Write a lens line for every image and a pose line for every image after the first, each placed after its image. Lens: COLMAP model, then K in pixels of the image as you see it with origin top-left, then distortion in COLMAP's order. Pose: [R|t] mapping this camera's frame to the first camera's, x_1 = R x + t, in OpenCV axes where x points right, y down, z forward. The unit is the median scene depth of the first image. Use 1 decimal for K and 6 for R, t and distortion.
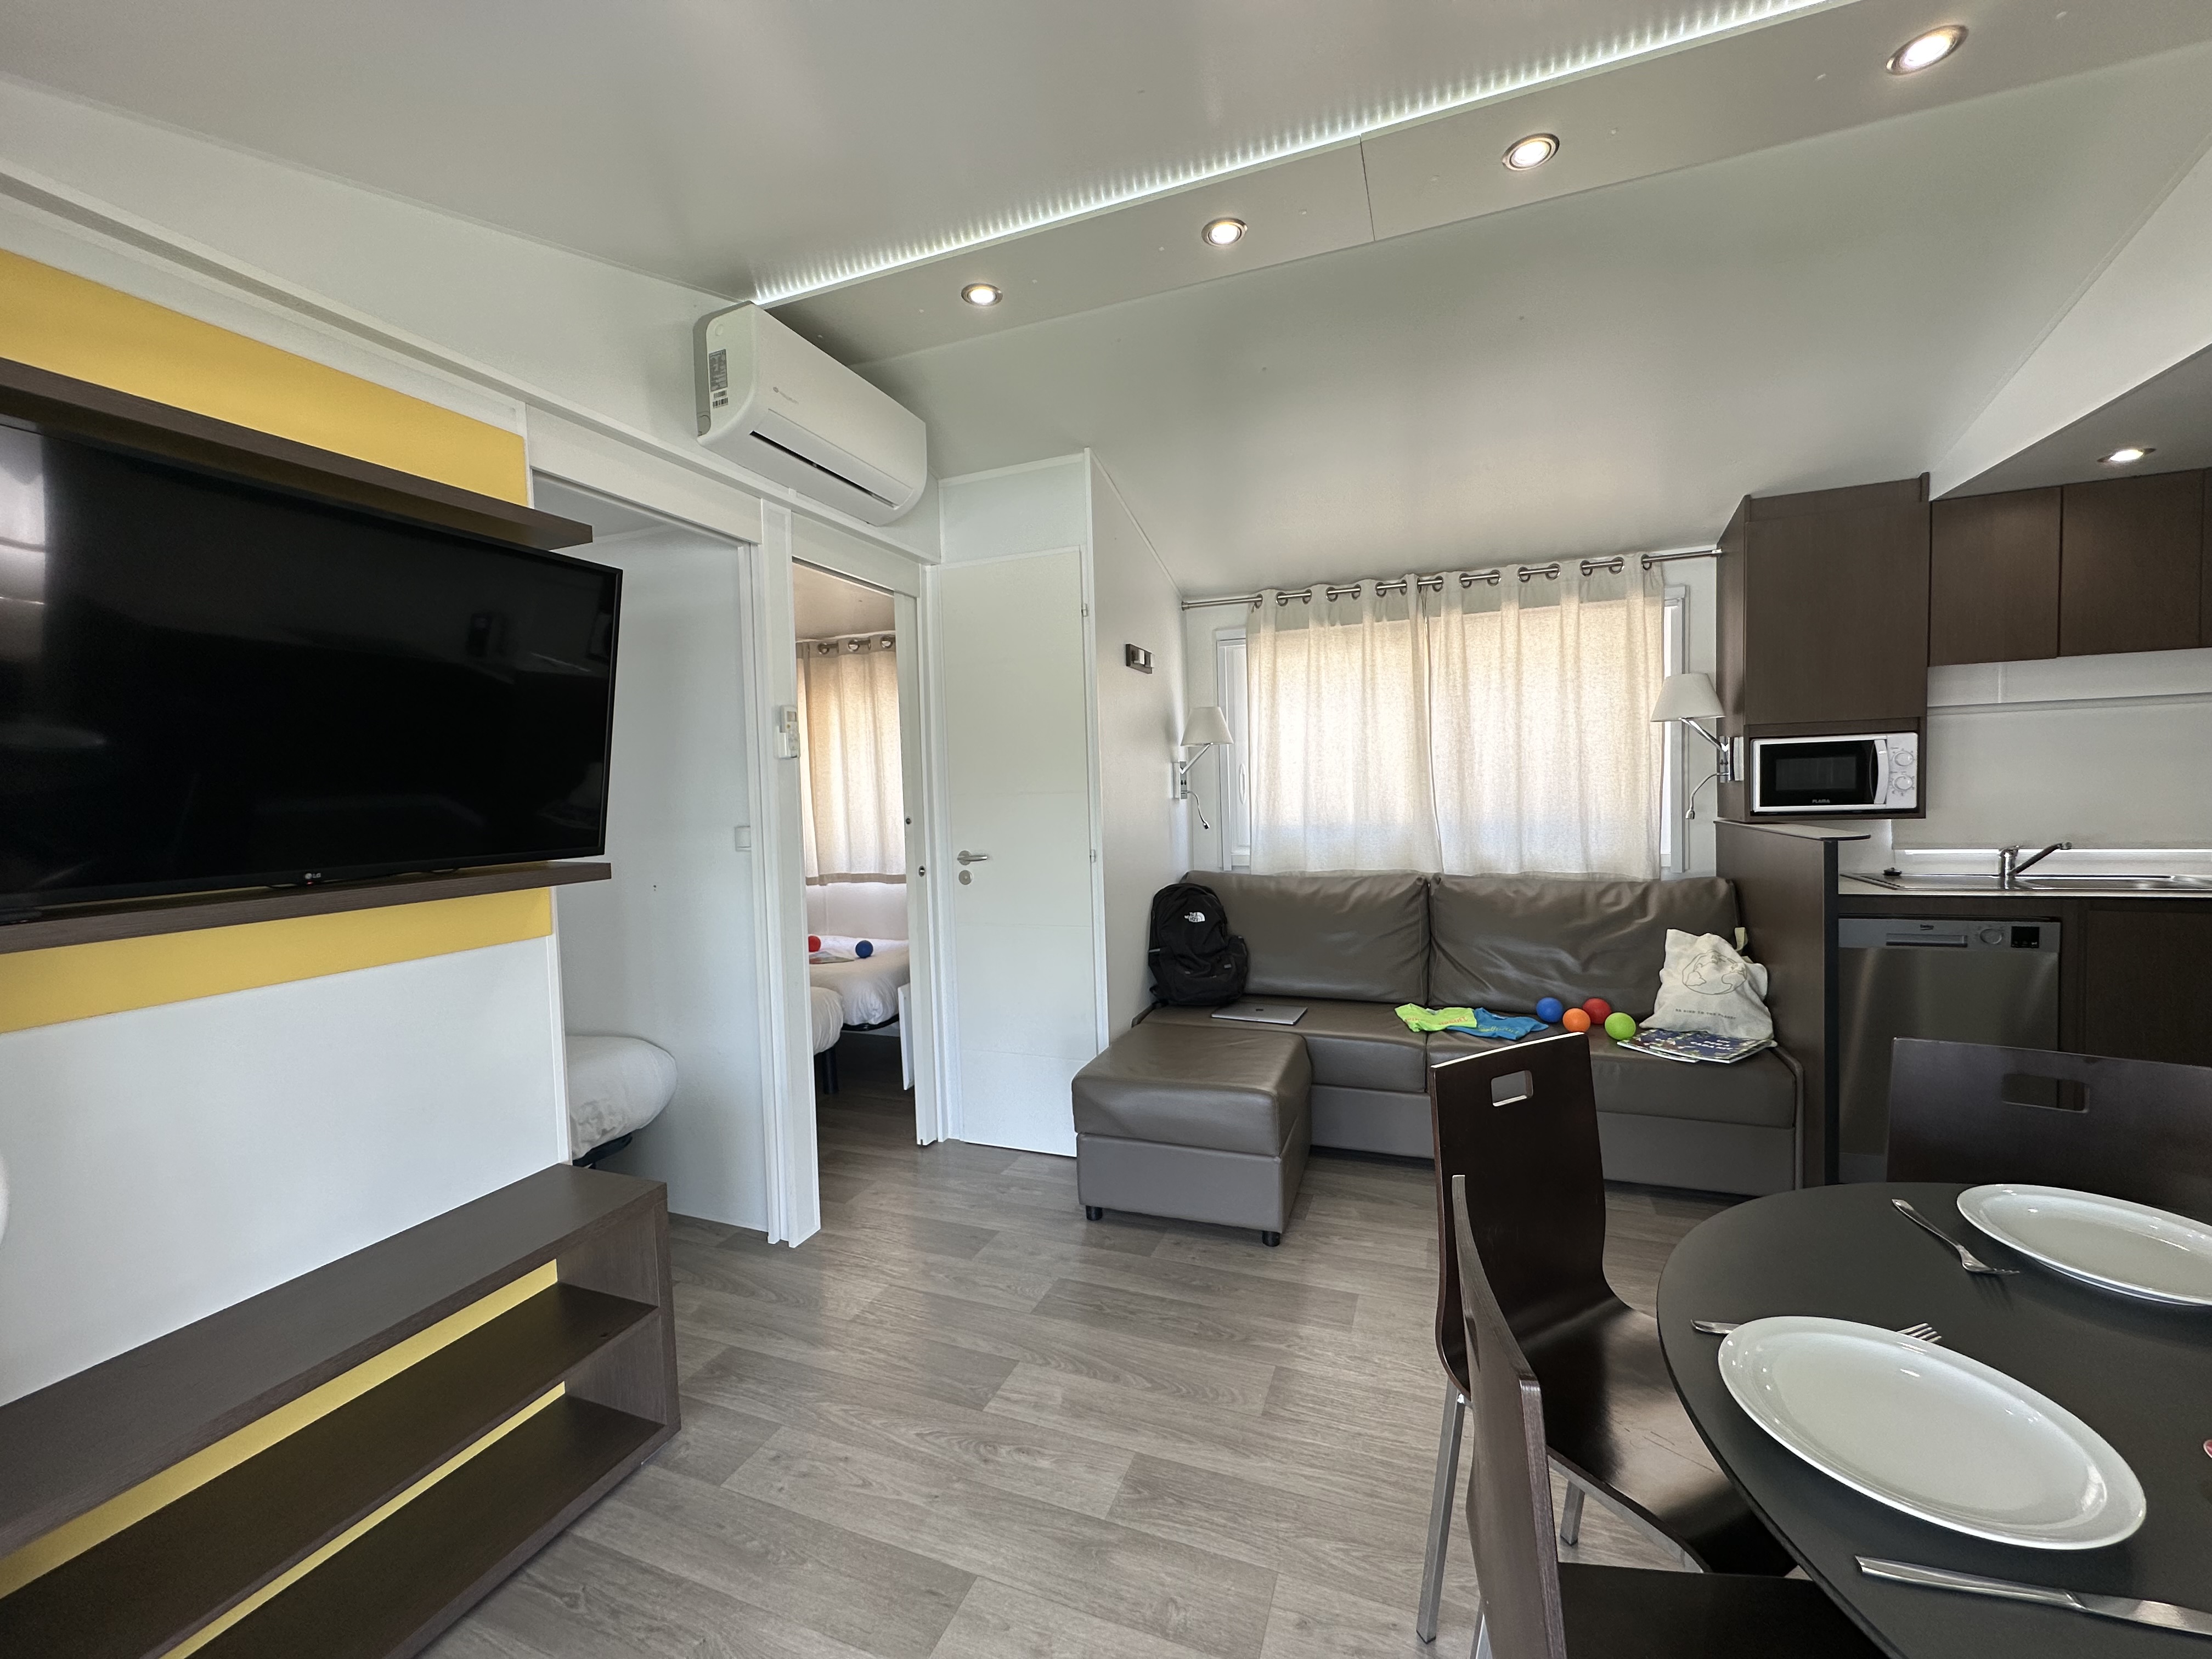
lens RADIAL K [[879.2, 0, 1107.1], [0, 879.2, 828.9], [0, 0, 1]] dist [-0.002232, 0.000631]
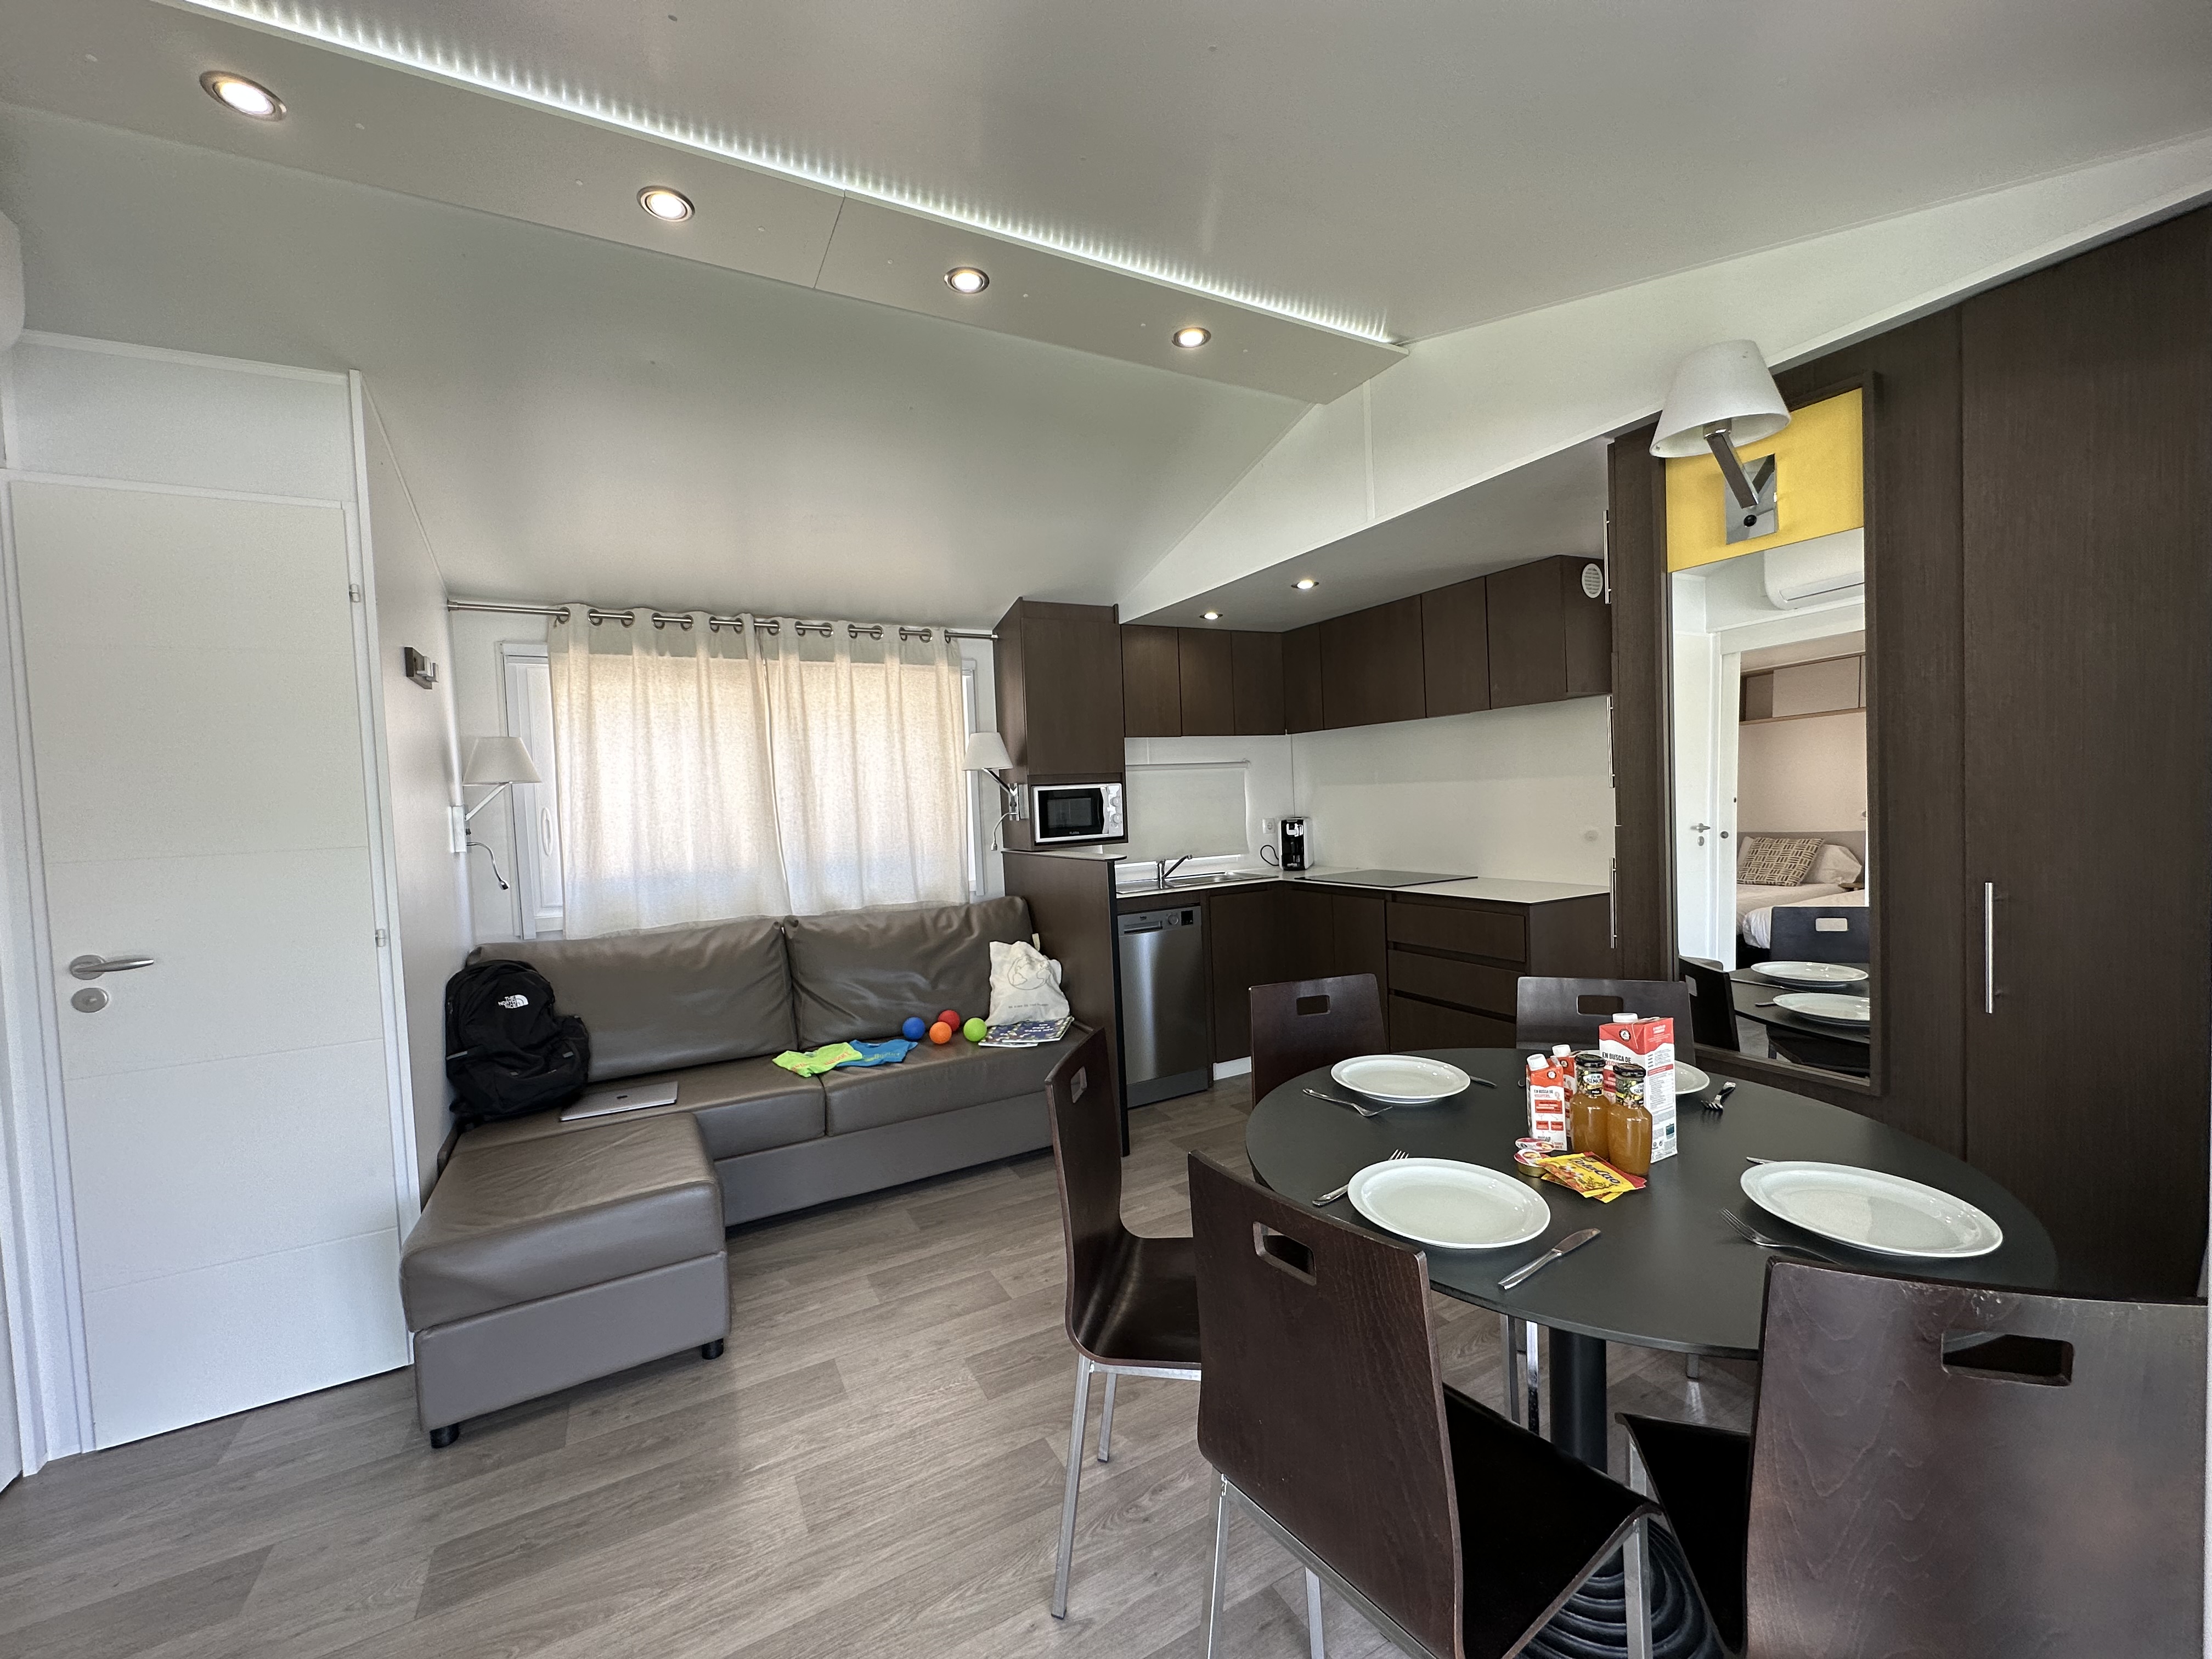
lens RADIAL K [[879.2, 0, 1105.4], [0, 879.2, 829.6], [0, 0, 1]] dist [-0.002232, 0.000631]
pose [[0.647343, -0.025021, 0.761788, -0.177737], [0.059986, 0.998033, -0.018194, -0.008872], [-0.759835, 0.057474, 0.647571, 0.089753]]
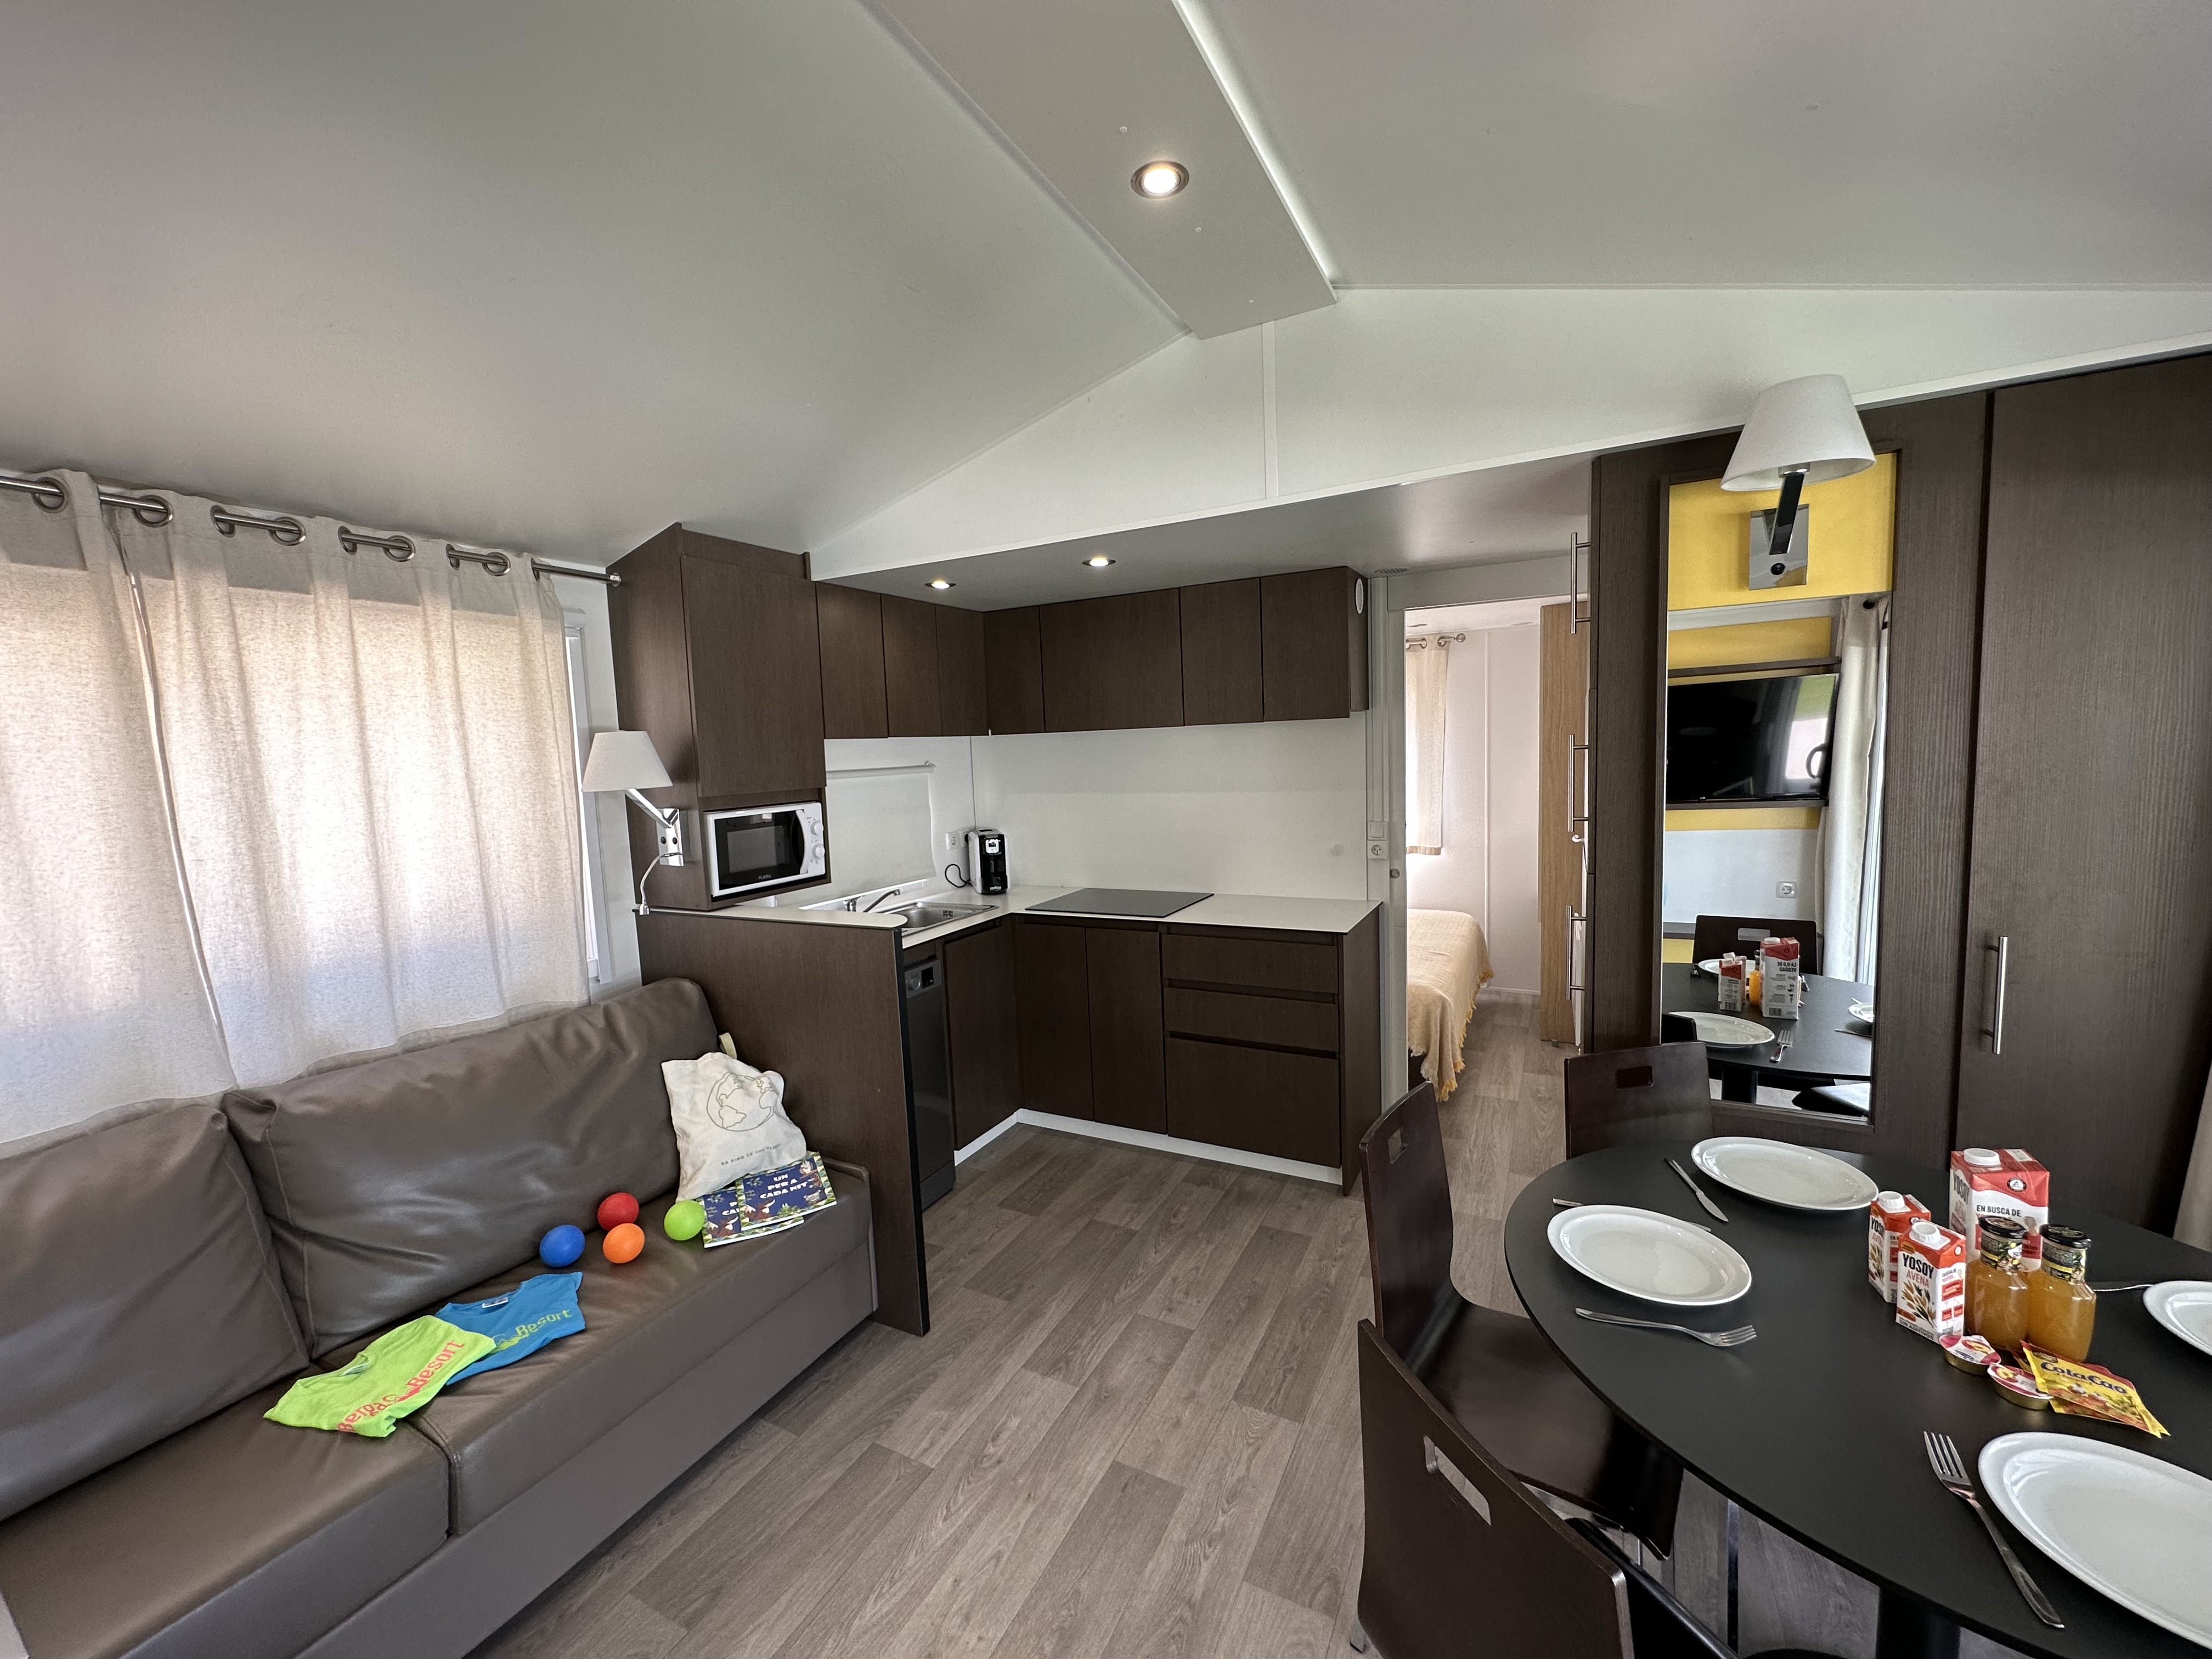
lens RADIAL K [[879.2, 0, 1102.2], [0, 879.2, 826.8], [0, 0, 1]] dist [-0.002232, 0.000631]
pose [[0.111960, -0.063149, 0.991704, -0.071472], [0.084629, 0.994959, 0.053802, -0.101994], [-0.990102, 0.077904, 0.116740, 0.517968]]
